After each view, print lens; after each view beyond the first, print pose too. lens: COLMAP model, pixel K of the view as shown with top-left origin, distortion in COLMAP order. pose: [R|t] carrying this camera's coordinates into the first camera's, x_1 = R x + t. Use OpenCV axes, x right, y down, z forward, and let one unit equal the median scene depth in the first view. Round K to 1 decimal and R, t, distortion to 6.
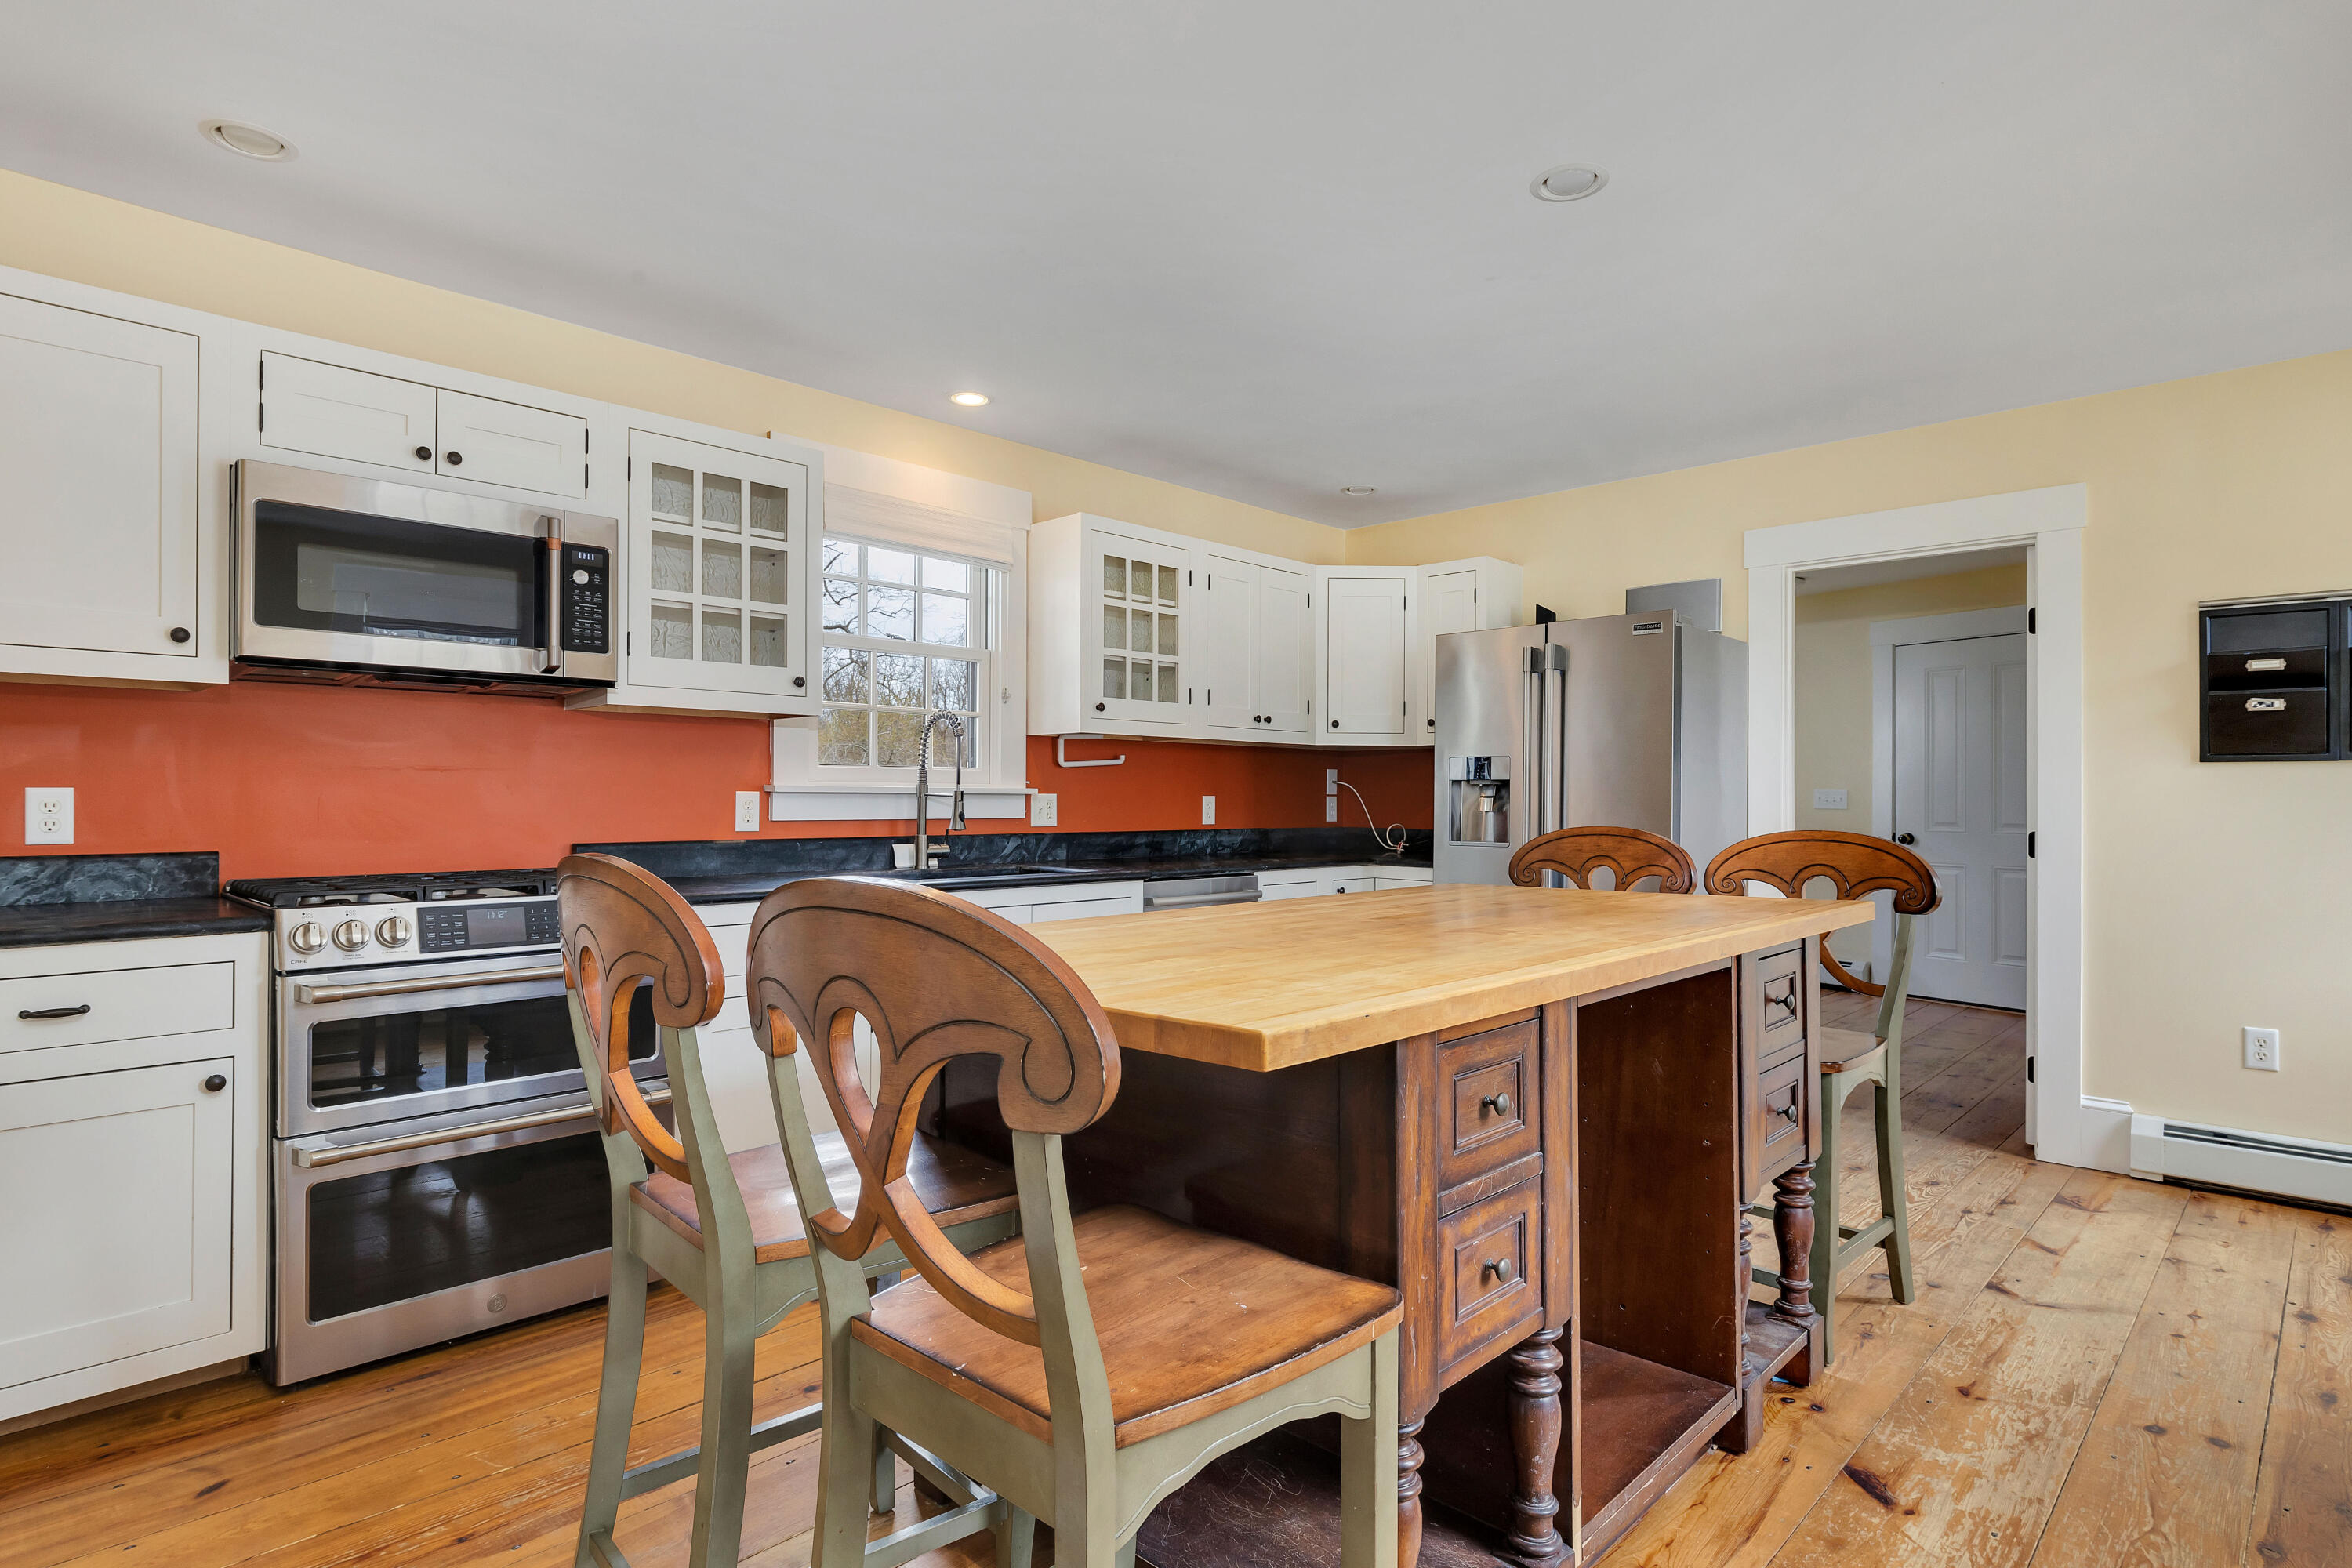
lens RADIAL K [[1223.0, 0, 1186.6], [0, 1223.0, 796.0], [0, 0, 1]] dist [-0.000636, -0.000097]
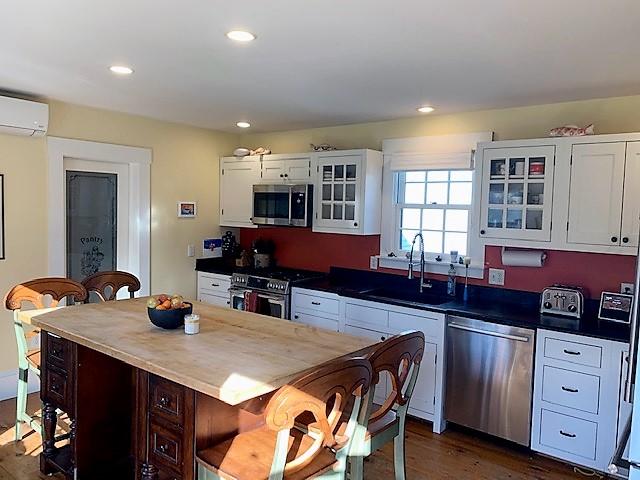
lens RADIAL K [[488.1, 0, 321.9], [0, 488.1, 238.7], [0, 0, 1]] dist [0.067510, -0.098142]
pose [[0.093237, 0.061828, -0.993722, 0.961009], [-0.027403, 0.997851, 0.059514, -0.132795], [0.995267, 0.021682, 0.094731, 0.806638]]
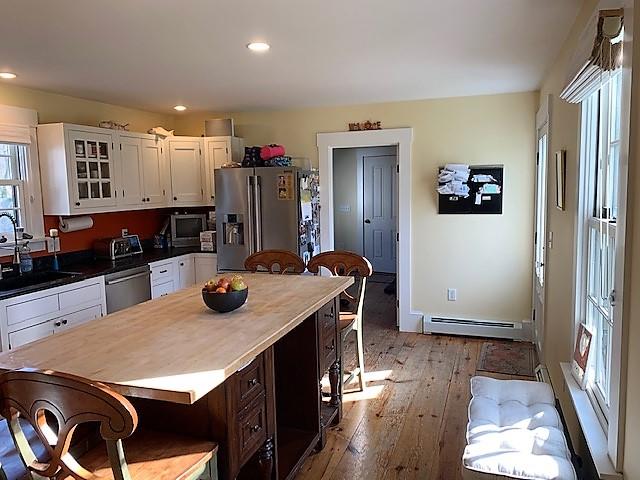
lens RADIAL K [[488.1, 0, 321.9], [0, 488.1, 238.7], [0, 0, 1]] dist [0.067510, -0.098142]
pose [[0.907992, -0.065424, 0.413847, -0.050831], [0.018943, 0.993134, 0.115441, -0.136466], [-0.418558, -0.096980, 0.902997, -0.126363]]
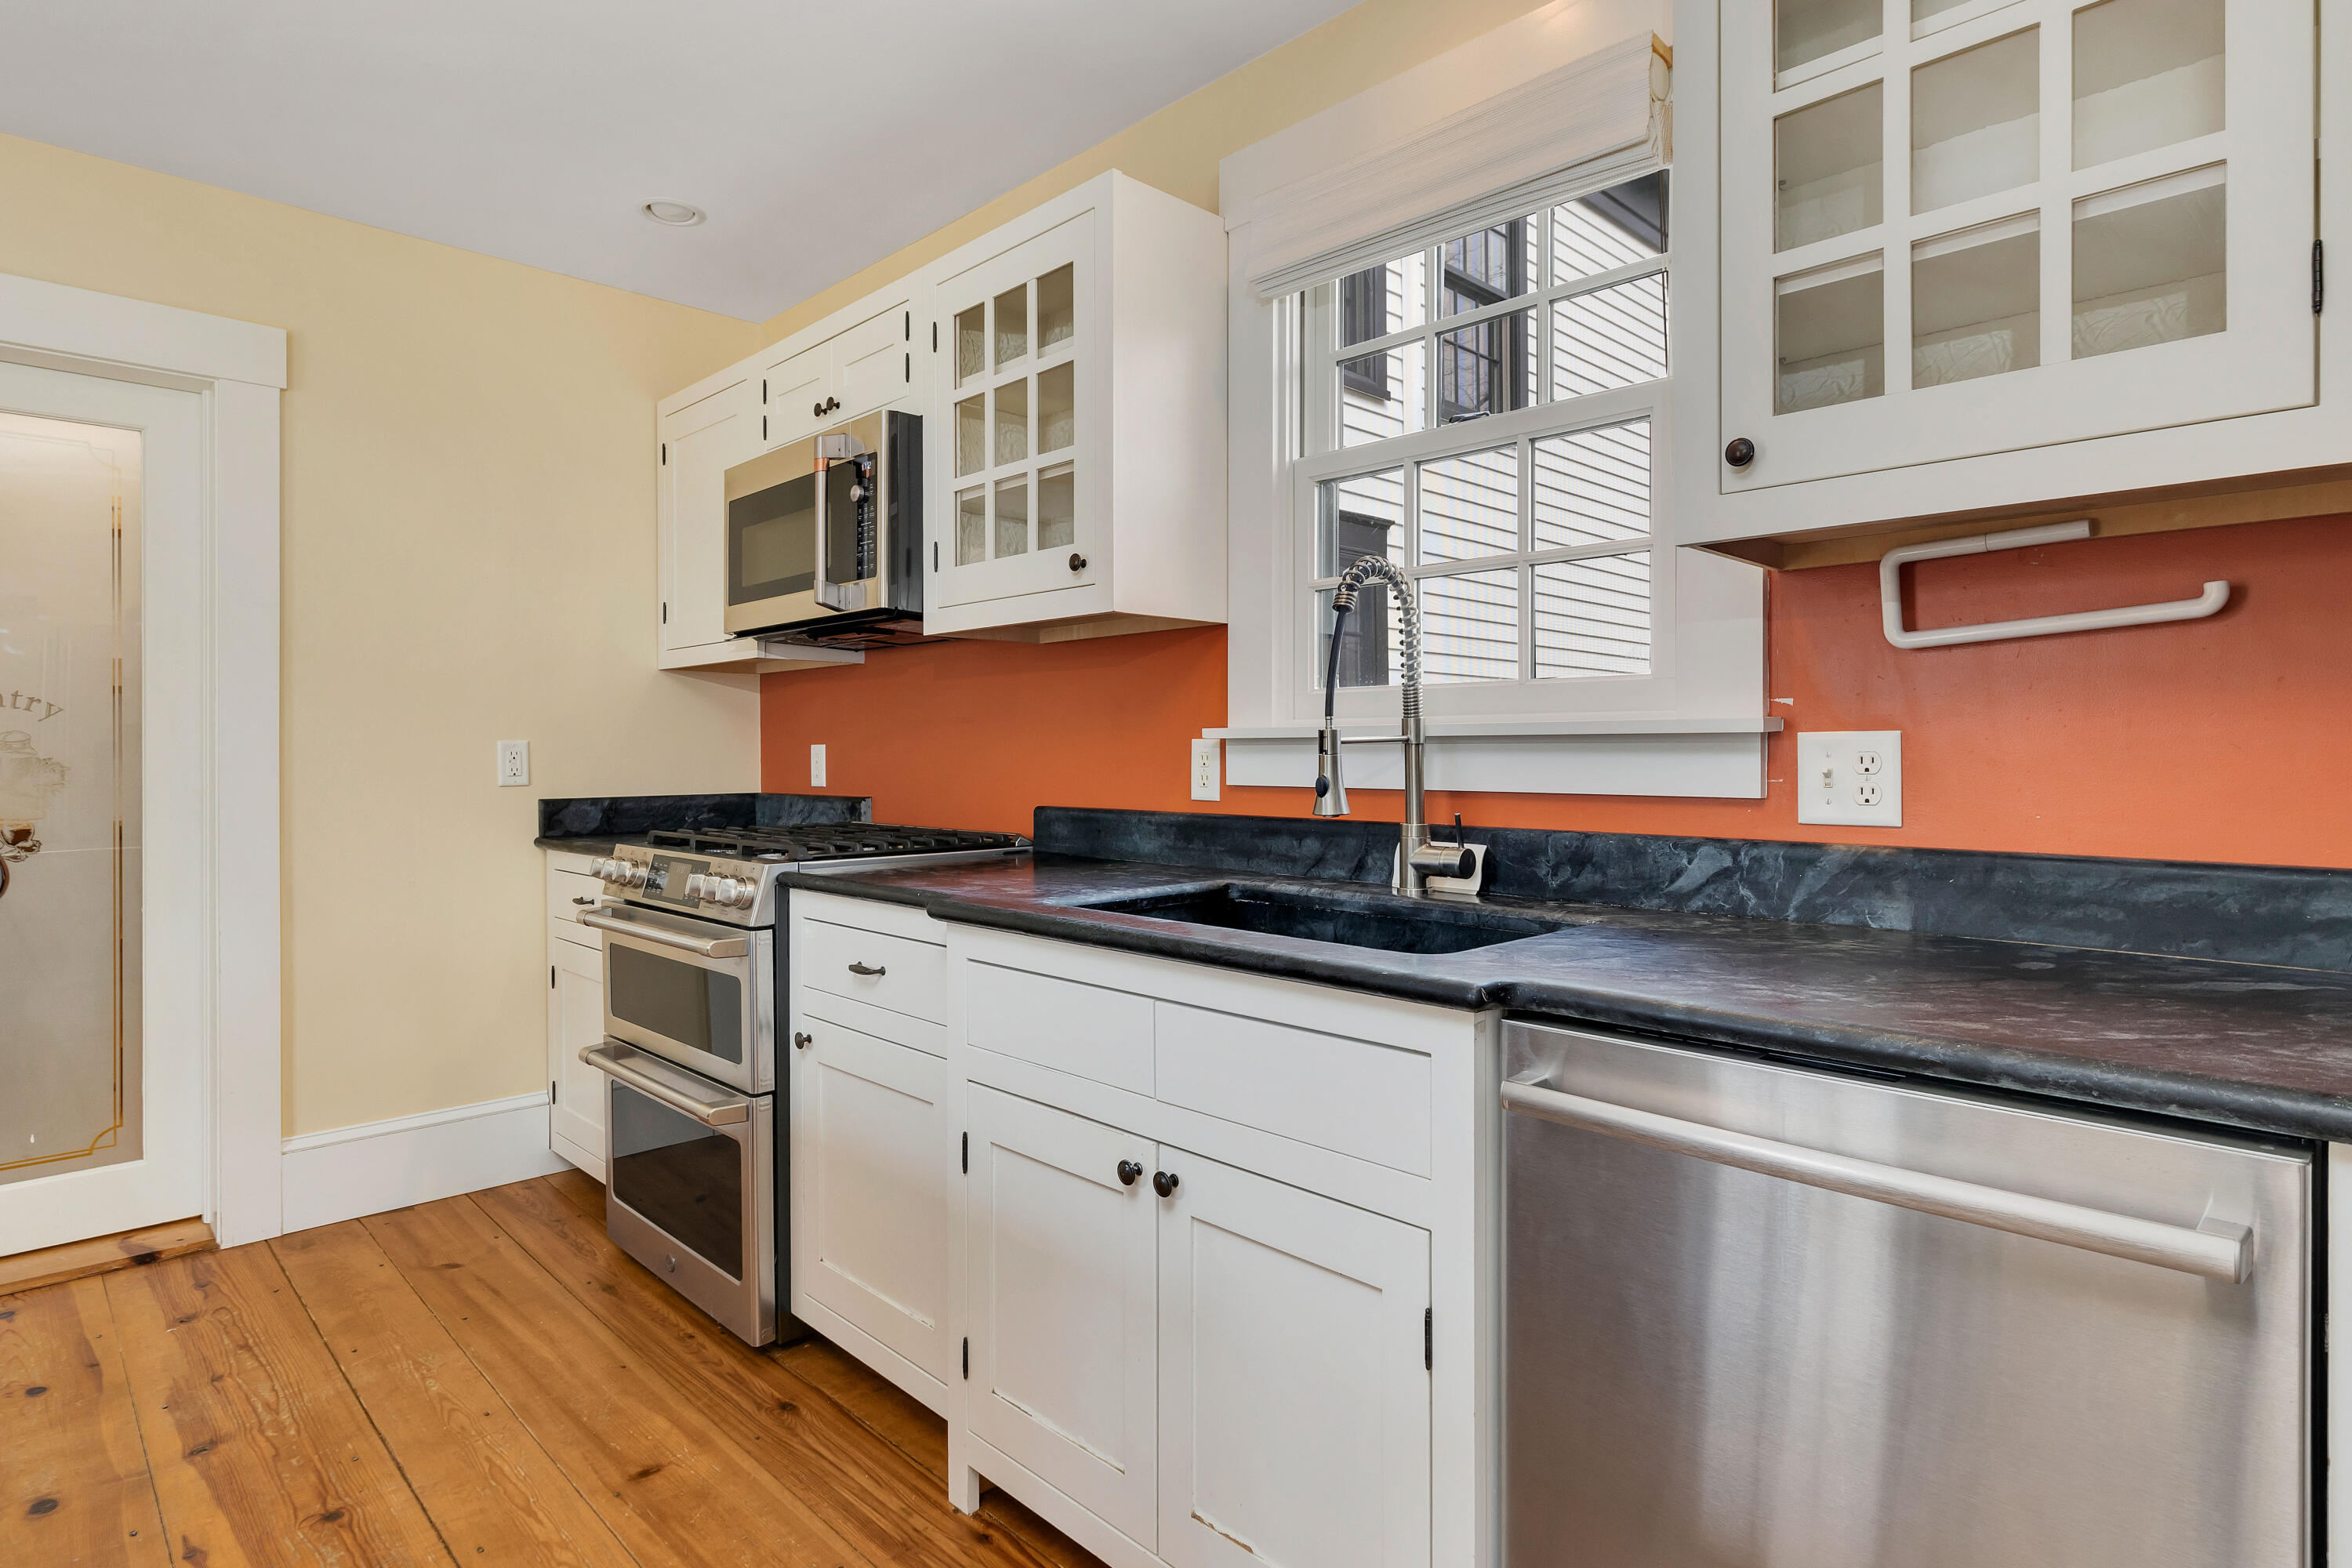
lens RADIAL K [[1234.3, 0, 1208.5], [0, 1234.3, 770.8], [0, 0, 1]] dist [-0.001473, -0.000565]
pose [[-0.018070, 0.009705, -0.999790, 0.317960], [0.002786, 0.999949, 0.009656, 0.007191], [0.999833, -0.002611, -0.018096, 1.098580]]
